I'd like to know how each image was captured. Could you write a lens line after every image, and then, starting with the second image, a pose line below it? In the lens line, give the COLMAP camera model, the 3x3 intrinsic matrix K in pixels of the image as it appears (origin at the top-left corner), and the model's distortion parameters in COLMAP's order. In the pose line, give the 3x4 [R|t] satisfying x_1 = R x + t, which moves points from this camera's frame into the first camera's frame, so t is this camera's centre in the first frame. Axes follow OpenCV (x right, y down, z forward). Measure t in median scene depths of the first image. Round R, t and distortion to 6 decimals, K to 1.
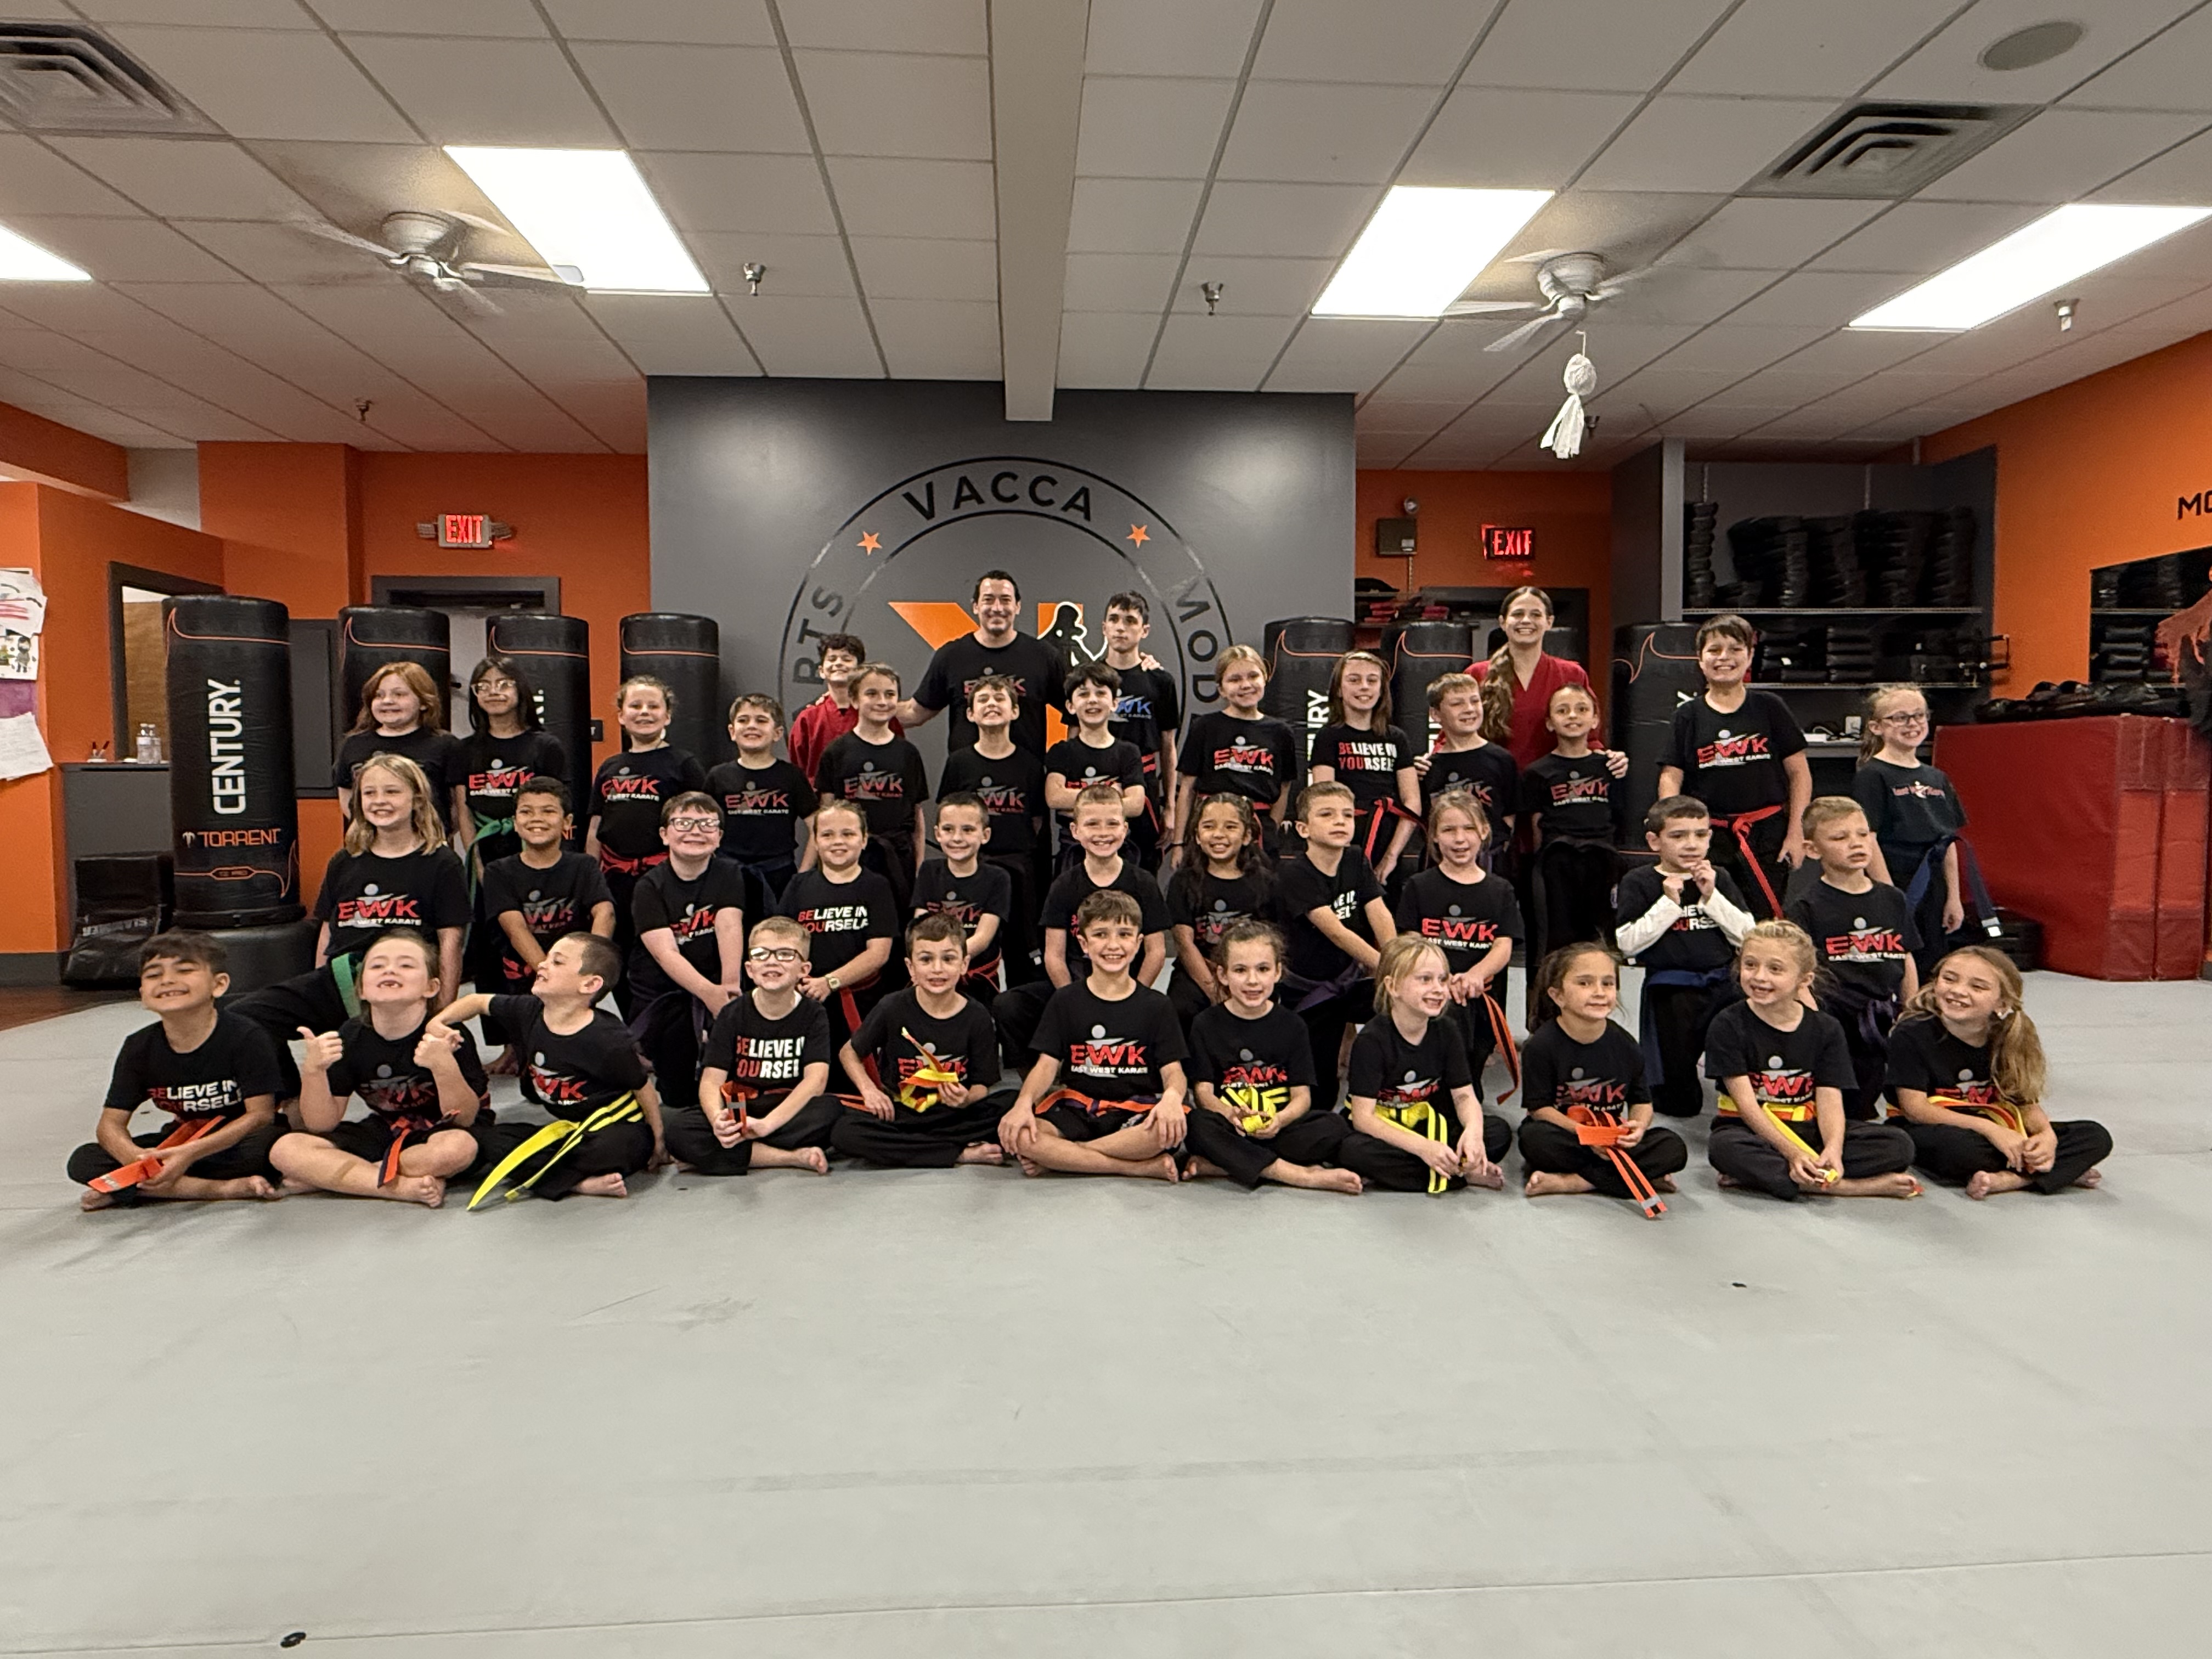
lens RADIAL K [[1335.0, 0, 1106.0], [0, 1335.0, 829.5], [0, 0, 1]] dist [0.000984, 0.000506]
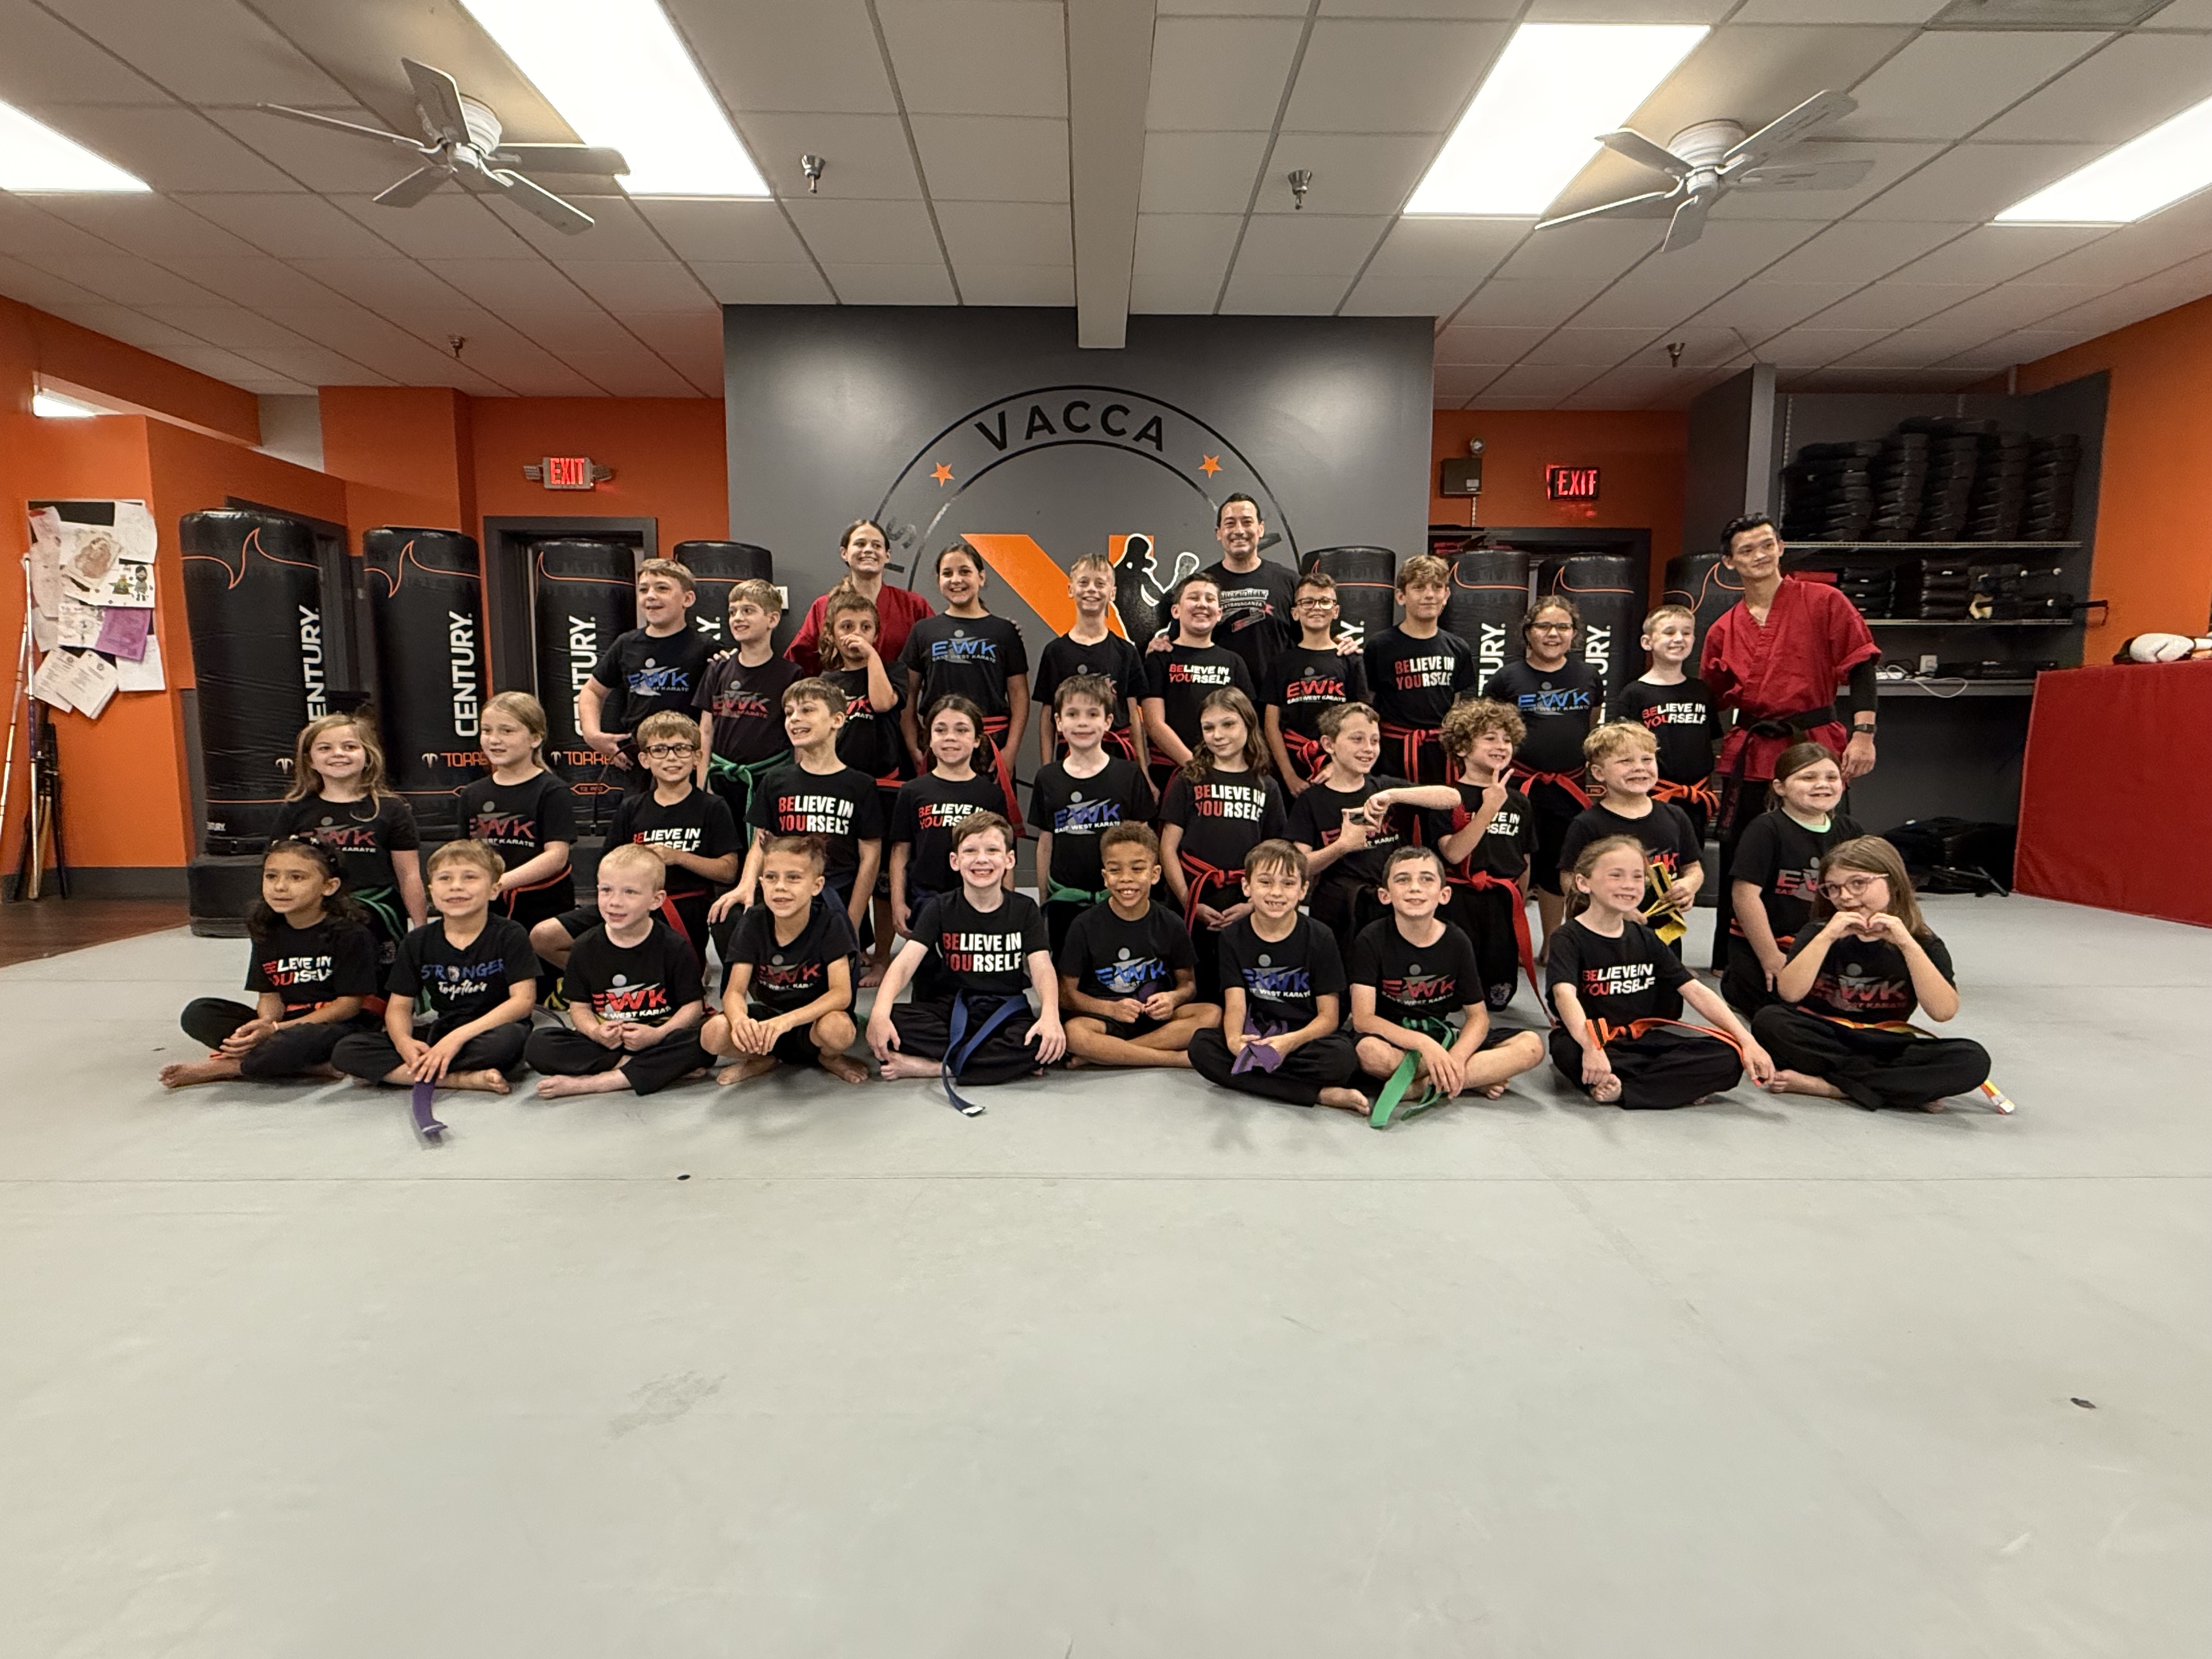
lens RADIAL K [[1081.0, 0, 1106.0], [0, 1081.0, 829.5], [0, 0, 1]] dist [0.001080, 0.000249]
pose [[0.998649, 0.013246, -0.050241, -0.009341], [-0.010204, 0.998127, 0.060323, 0.002447], [0.050946, -0.059729, 0.996914, 0.177323]]
